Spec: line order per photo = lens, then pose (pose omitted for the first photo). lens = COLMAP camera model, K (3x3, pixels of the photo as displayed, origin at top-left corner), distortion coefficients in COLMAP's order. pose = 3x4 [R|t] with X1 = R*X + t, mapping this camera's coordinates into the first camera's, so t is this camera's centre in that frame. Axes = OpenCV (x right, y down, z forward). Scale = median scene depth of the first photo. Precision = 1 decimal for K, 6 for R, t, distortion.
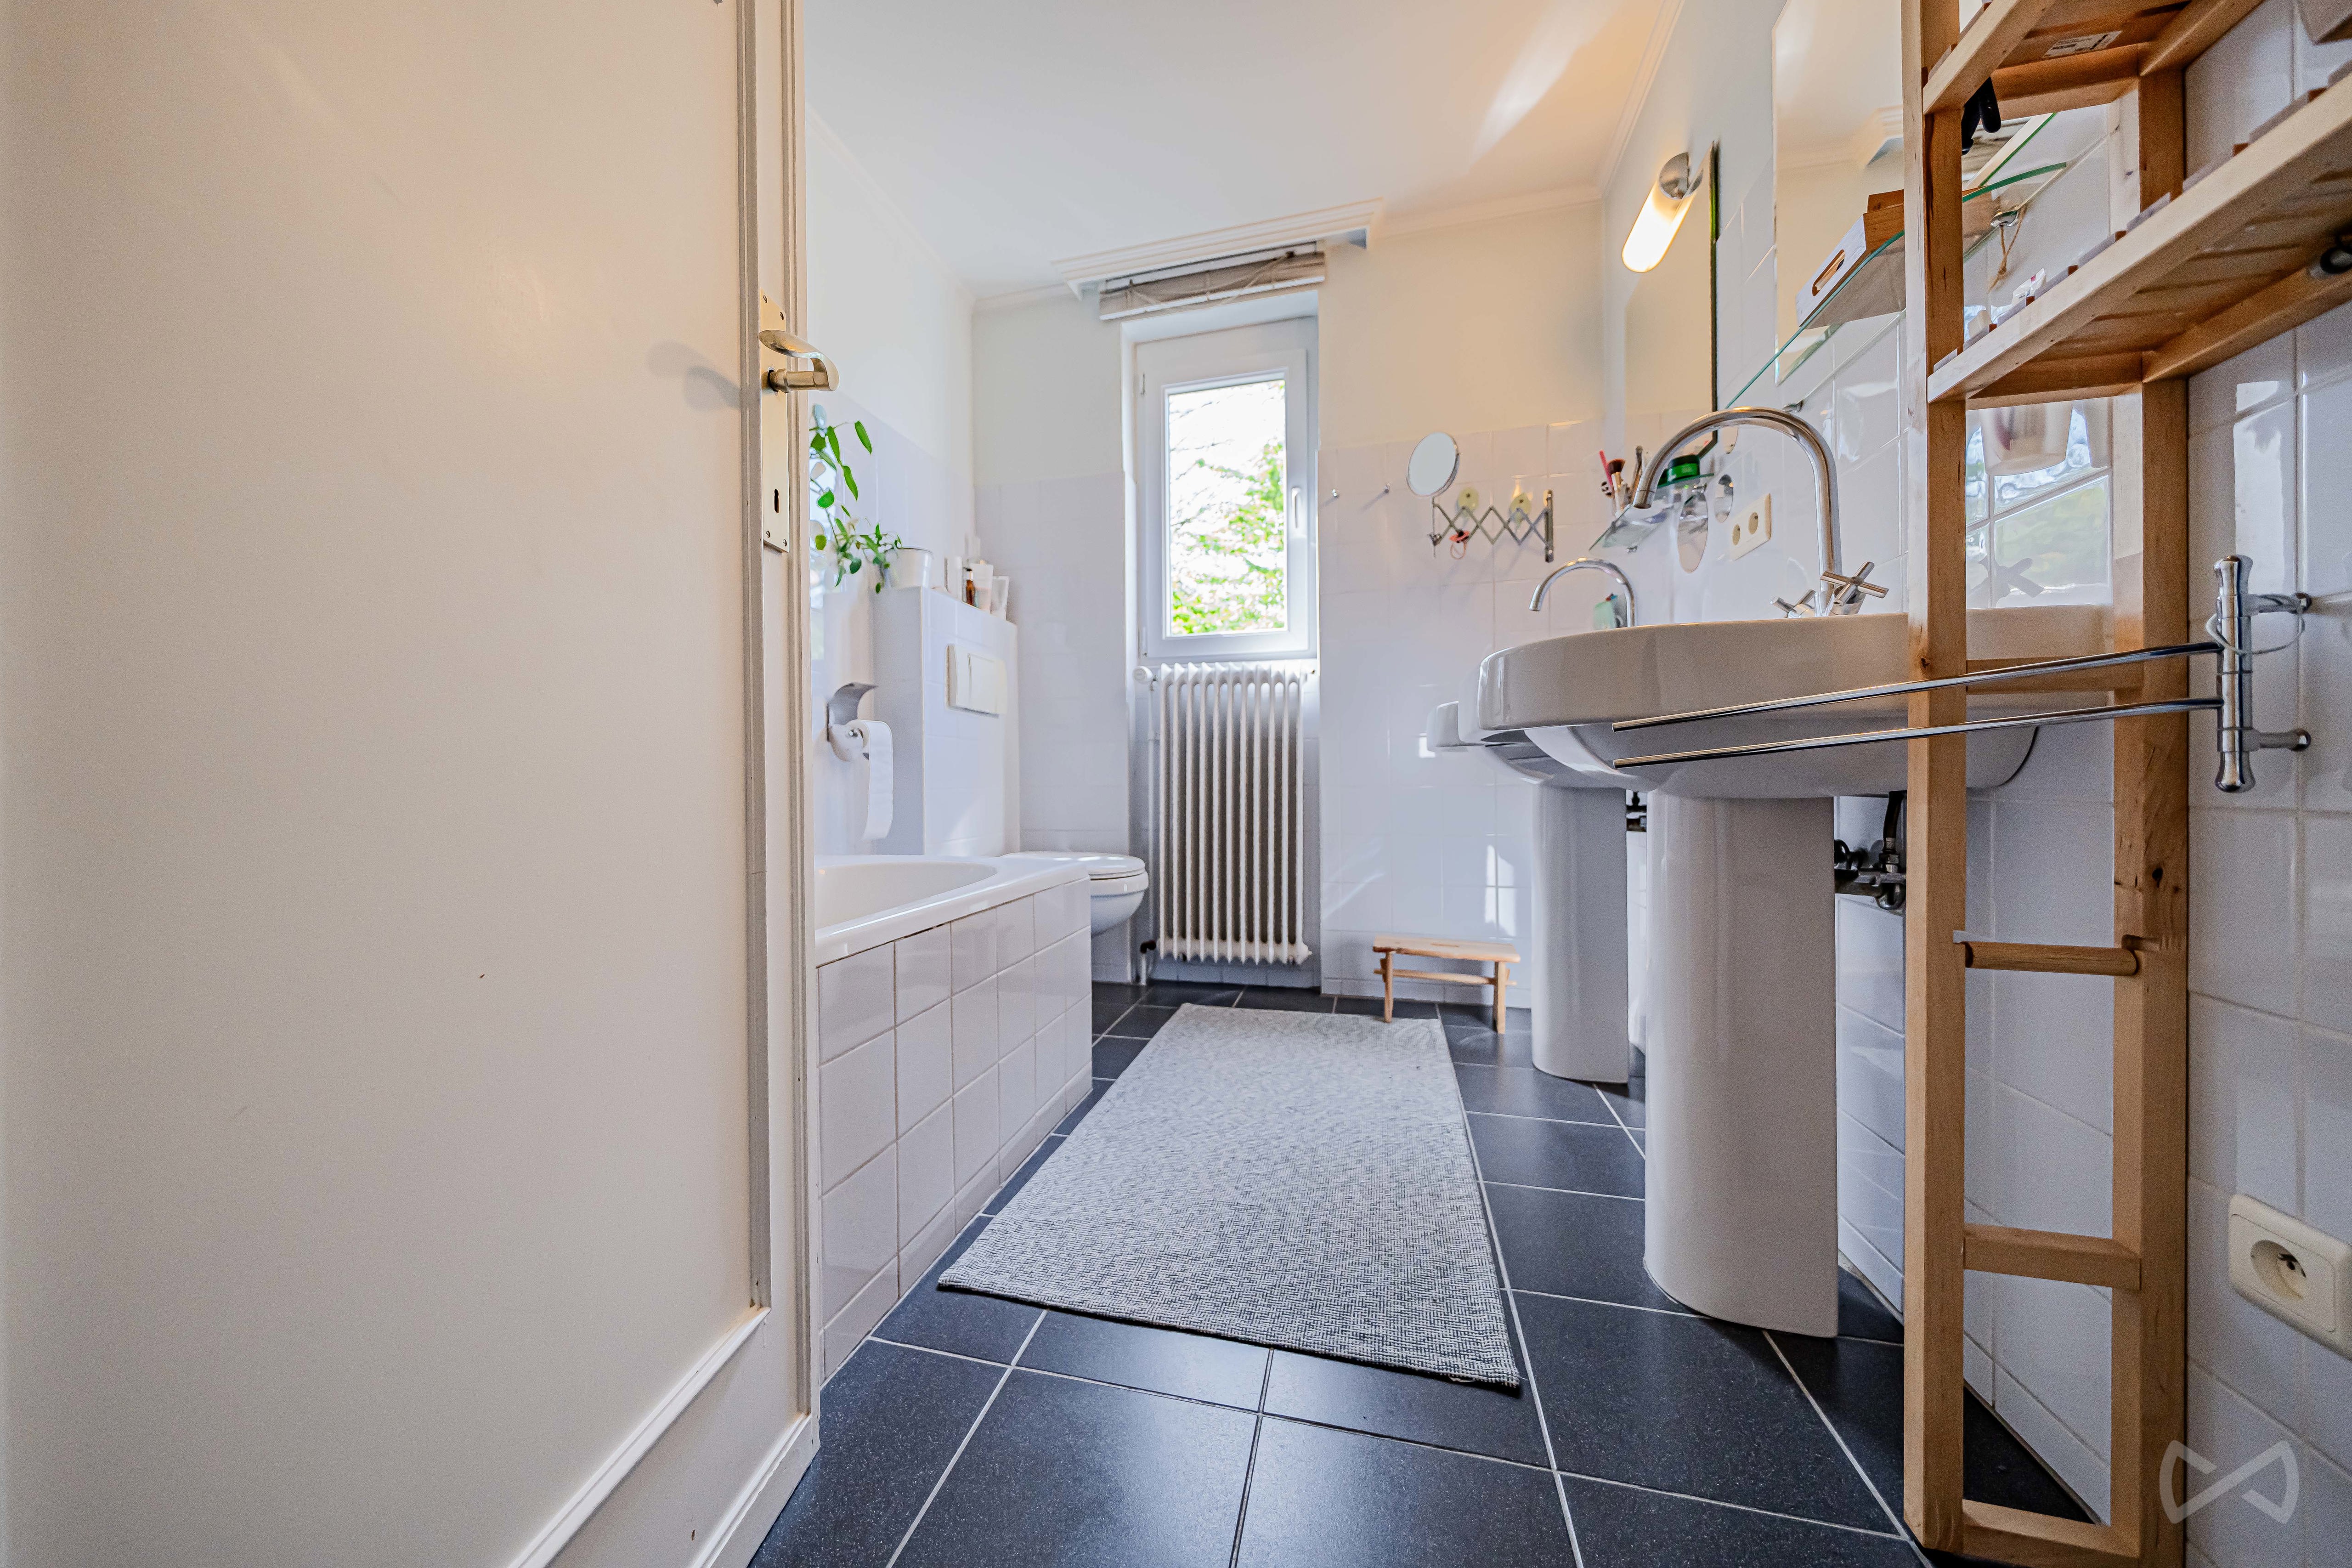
lens RADIAL K [[812.8, 0, 1126.1], [0, 812.8, 789.2], [0, 0, 1]] dist [-0.004545, -0.000550]
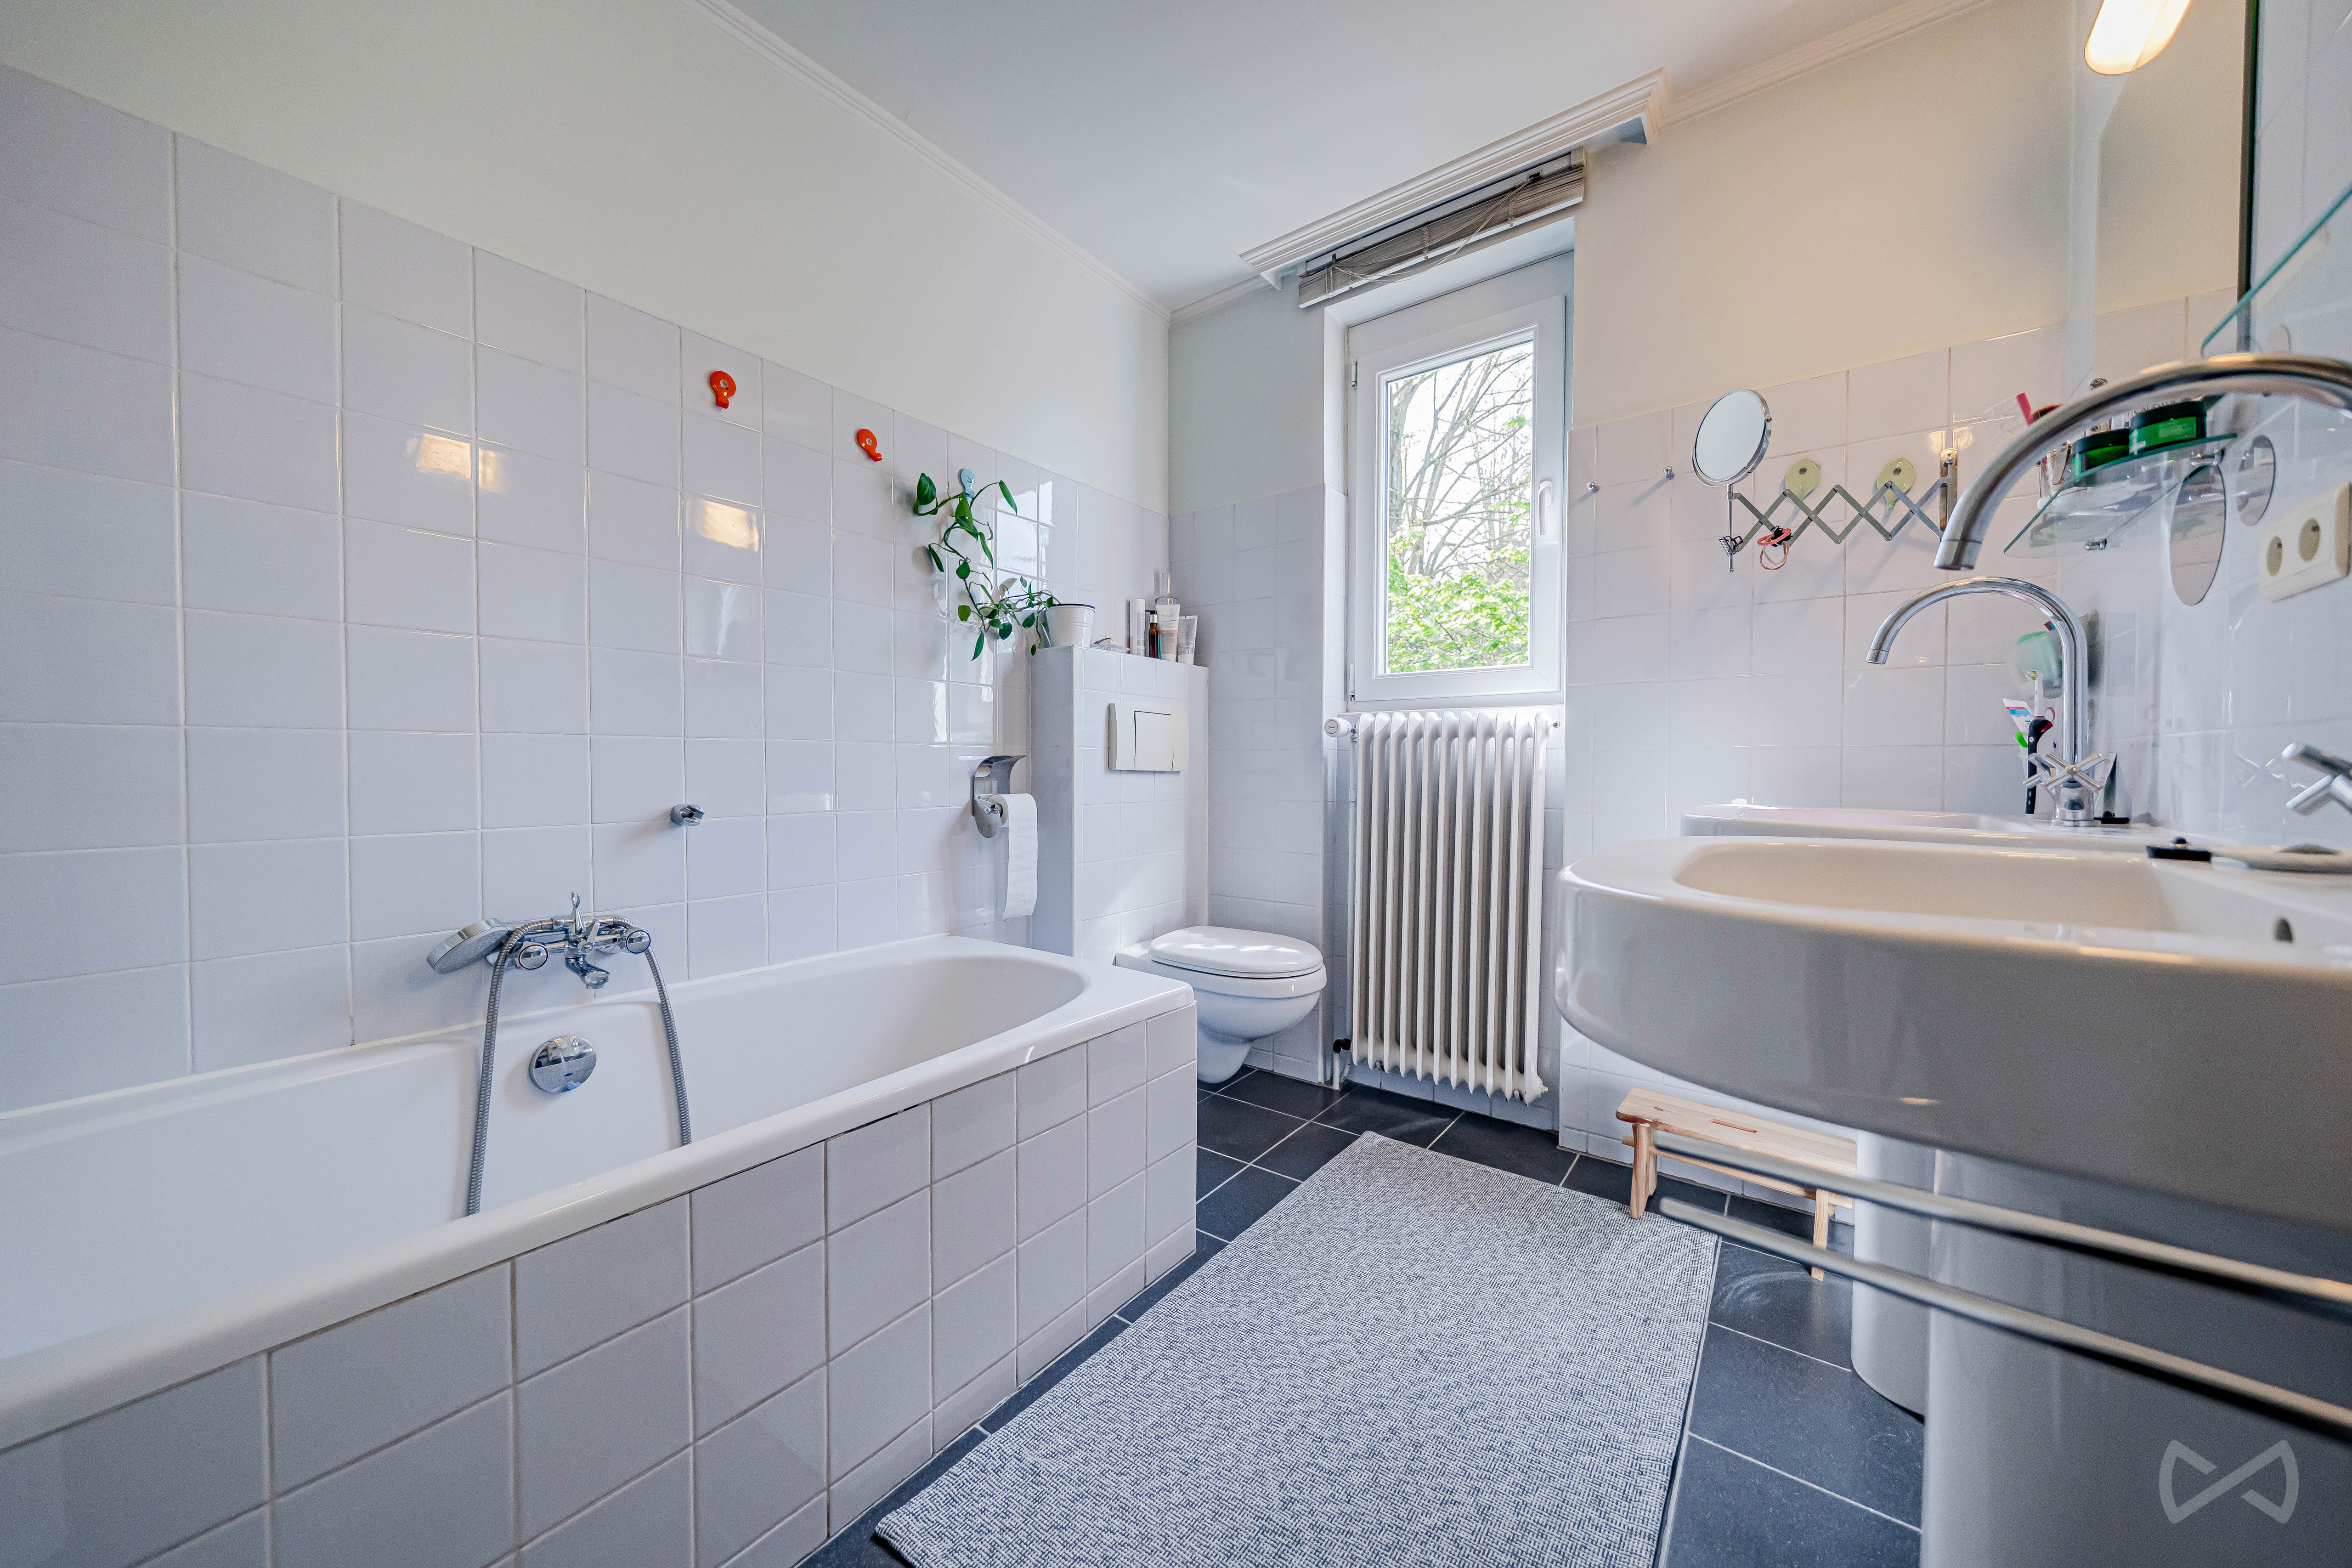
lens RADIAL K [[812.8, 0, 1170.5], [0, 812.8, 771.2], [0, 0, 1]] dist [-0.004545, -0.000550]
pose [[0.925766, 0.017695, -0.377683, 0.193628], [-0.011129, 0.999747, 0.019560, -0.117909], [0.377934, -0.013905, 0.925728, 0.165402]]
